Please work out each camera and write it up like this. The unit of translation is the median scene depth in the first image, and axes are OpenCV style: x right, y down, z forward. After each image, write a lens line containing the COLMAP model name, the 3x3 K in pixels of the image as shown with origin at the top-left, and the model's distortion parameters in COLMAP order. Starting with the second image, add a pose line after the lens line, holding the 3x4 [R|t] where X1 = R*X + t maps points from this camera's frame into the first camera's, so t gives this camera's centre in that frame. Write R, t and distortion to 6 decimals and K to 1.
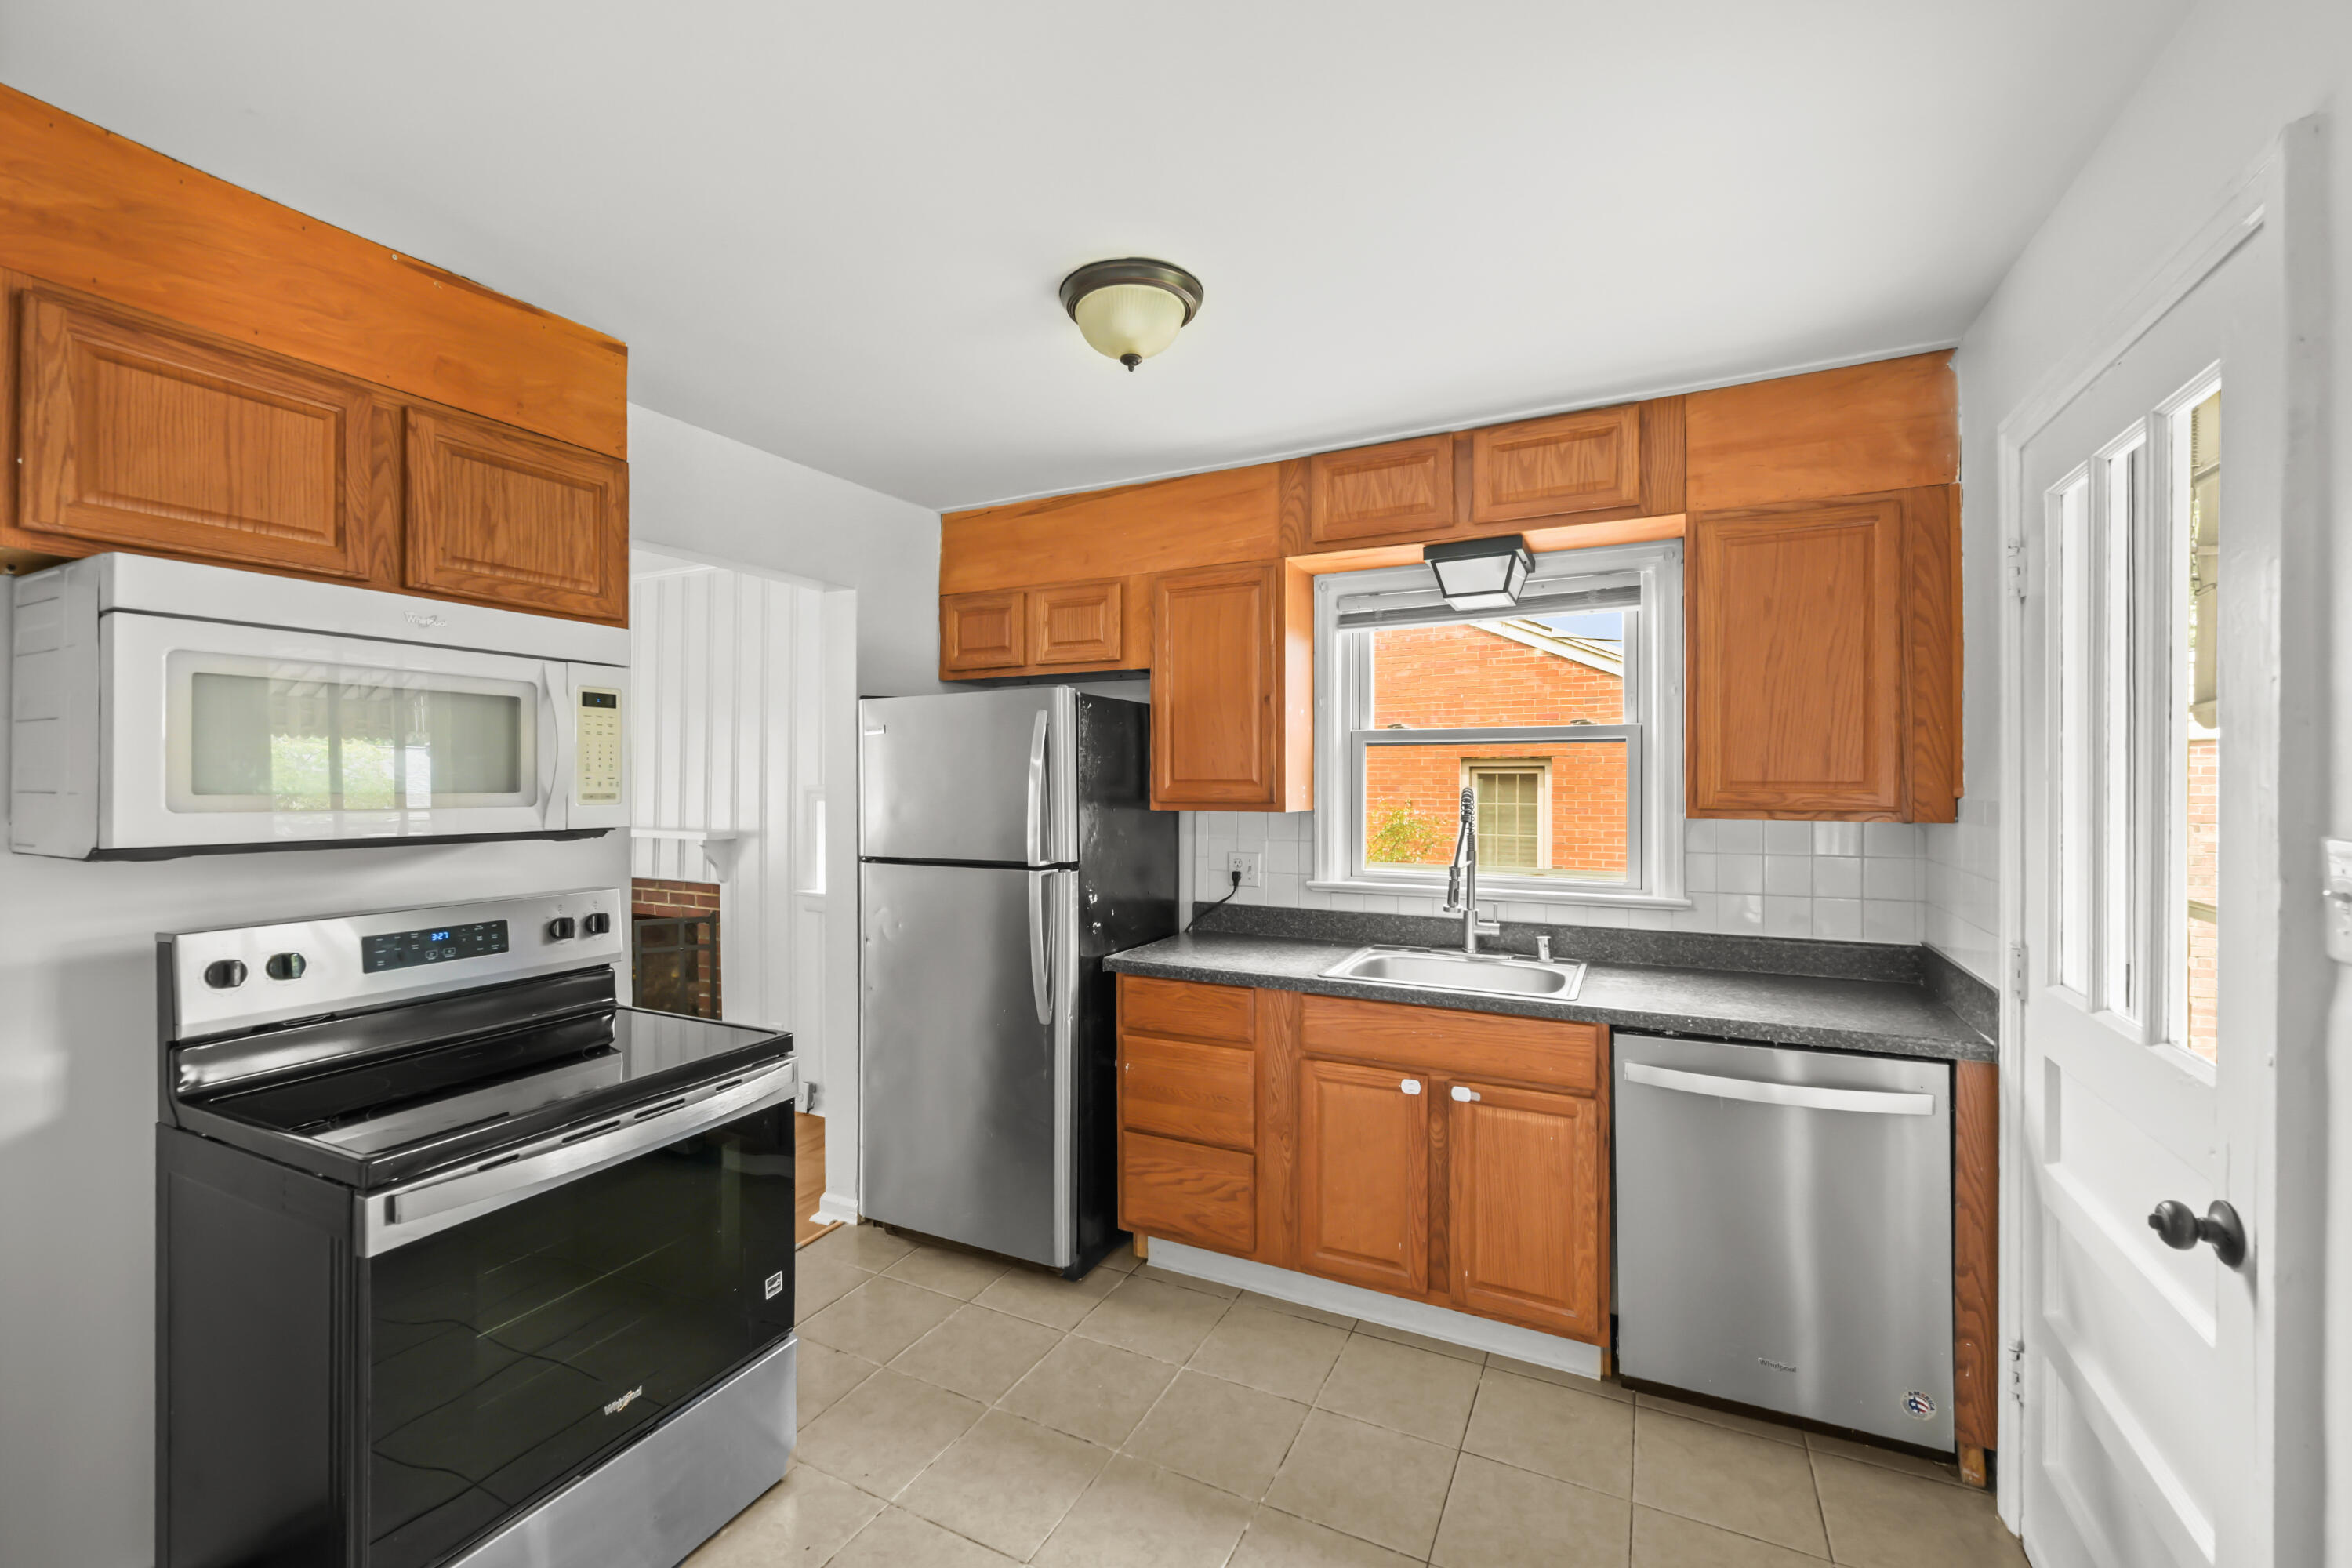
lens RADIAL K [[948.0, 0, 1170.8], [0, 948.0, 781.1], [0, 0, 1]] dist [-0.022186, -0.000238]
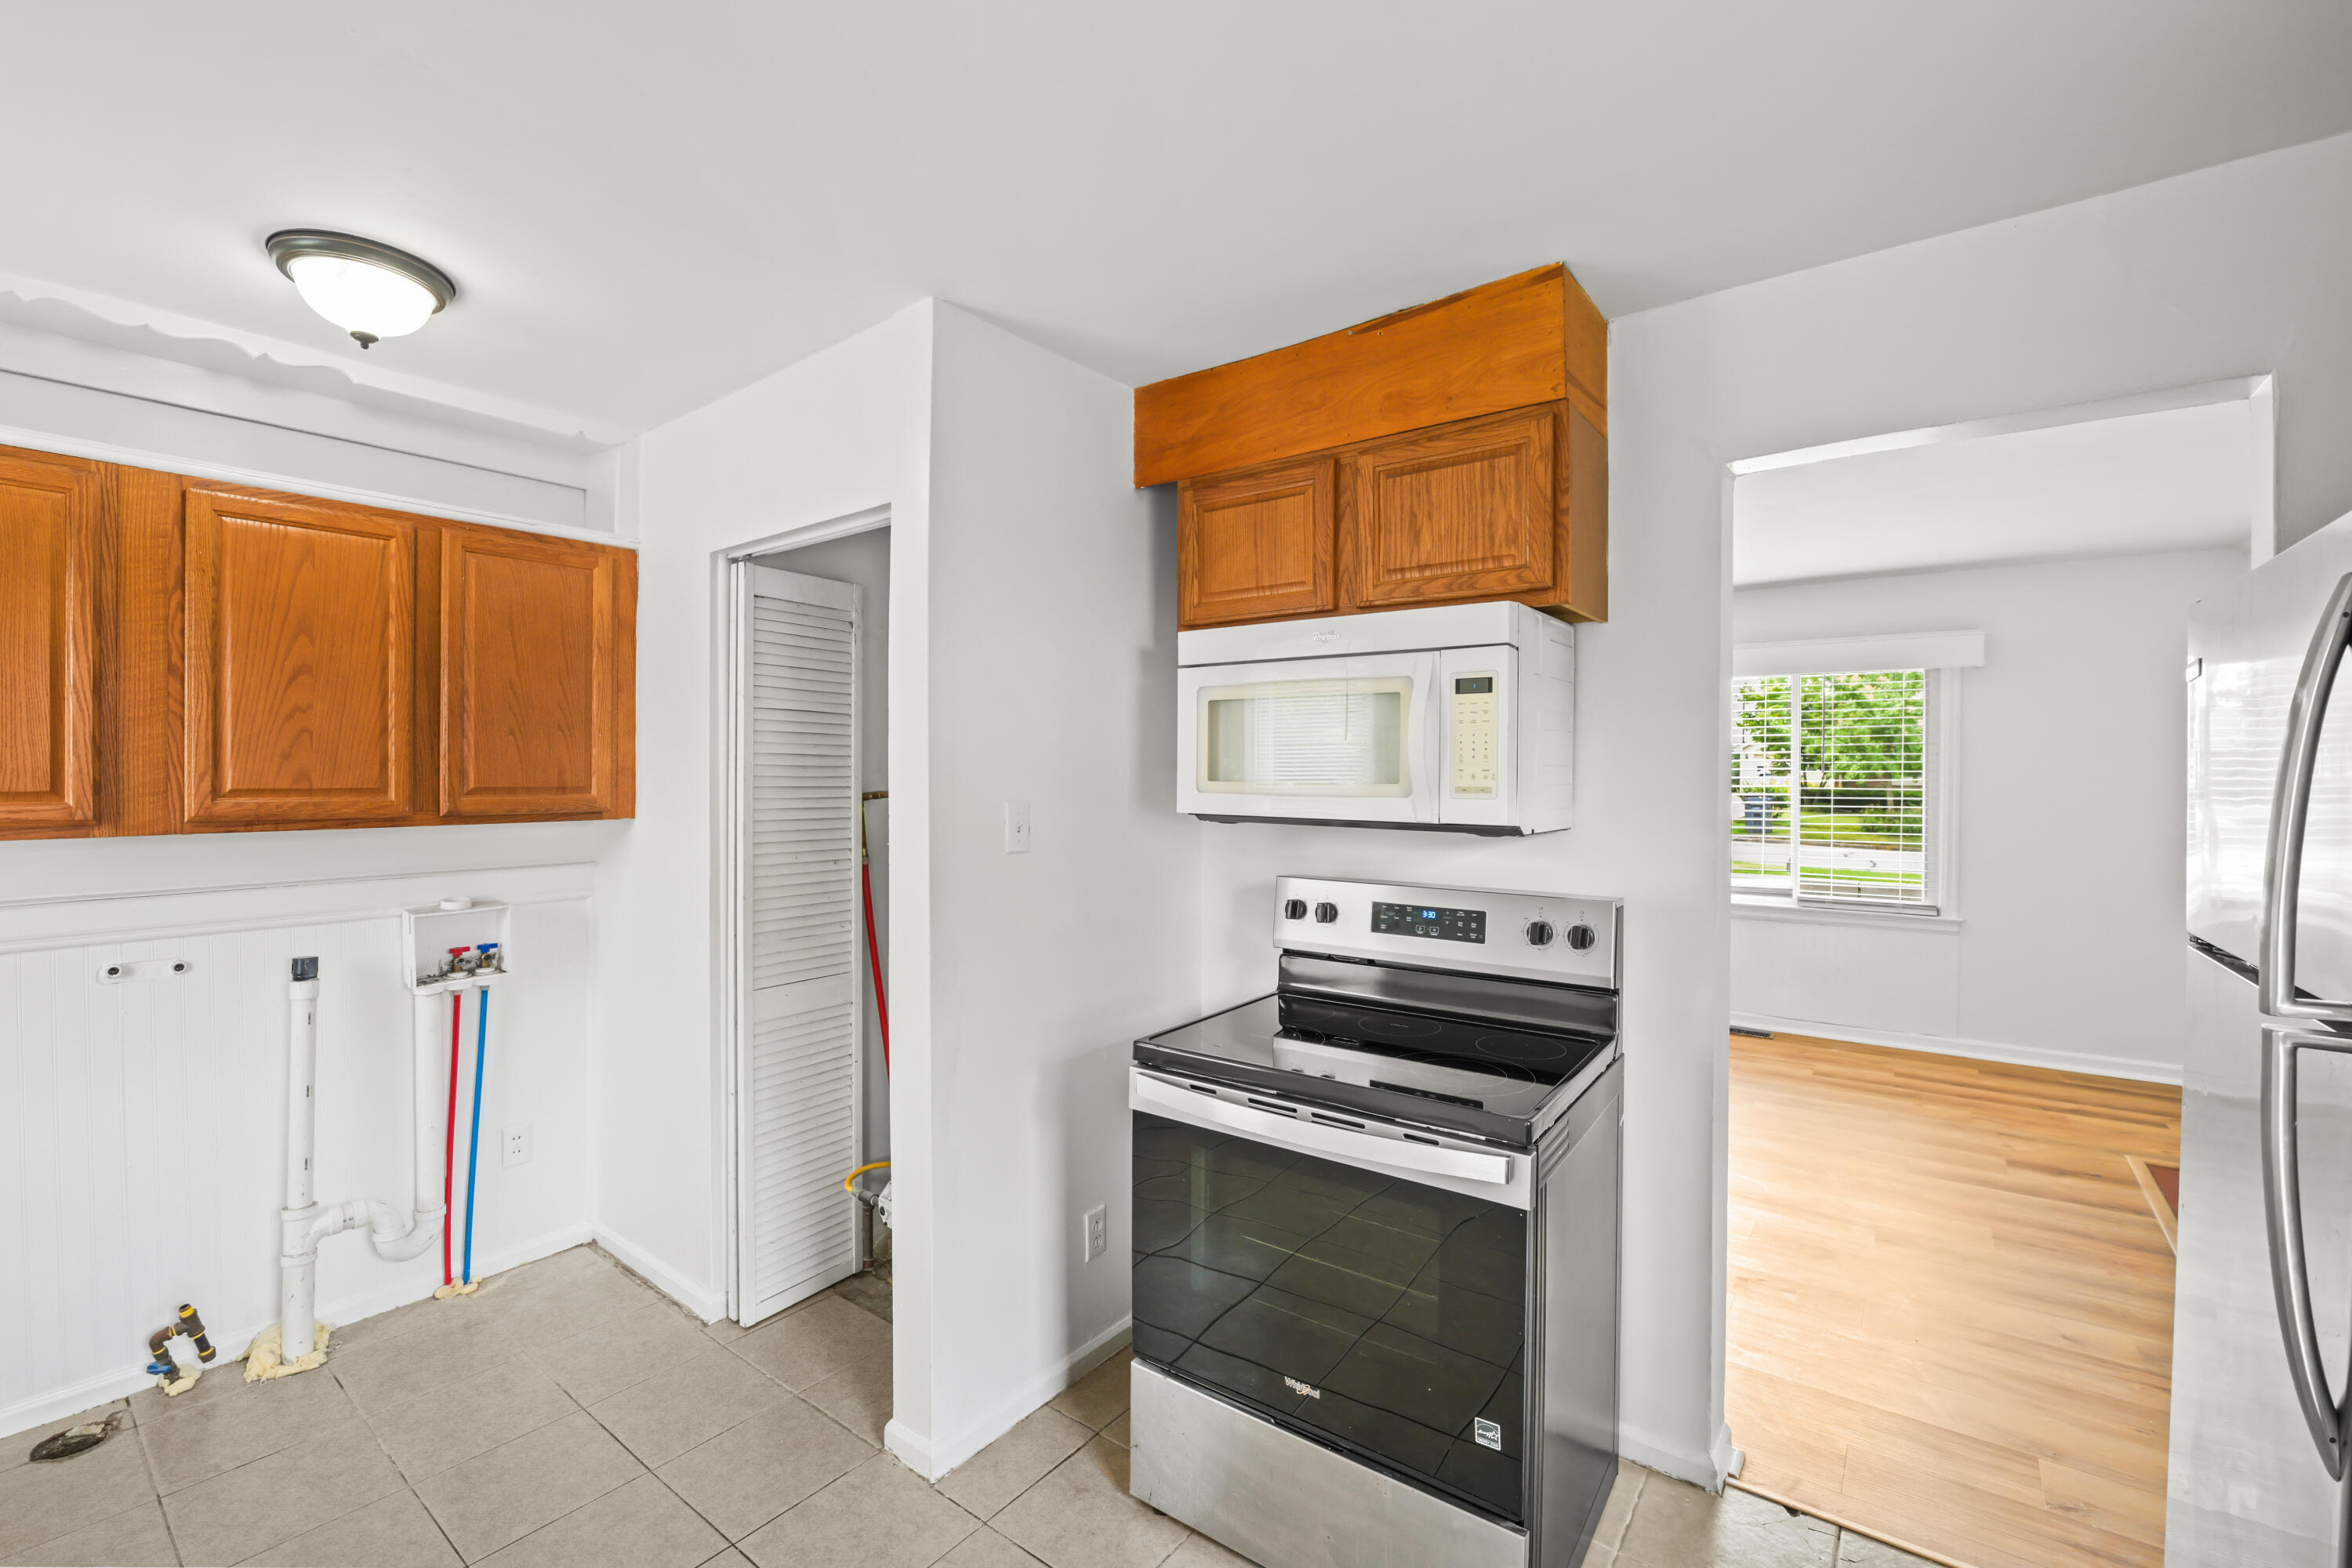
lens RADIAL K [[1006.6, 0, 1173.4], [0, 1006.6, 777.5], [0, 0, 1]] dist [-0.026360, 0.001966]
pose [[-0.194581, 0.008658, -0.980848, 0.435158], [-0.001681, 0.999957, 0.009160, -0.004784], [0.980885, 0.003431, -0.194558, 0.947639]]
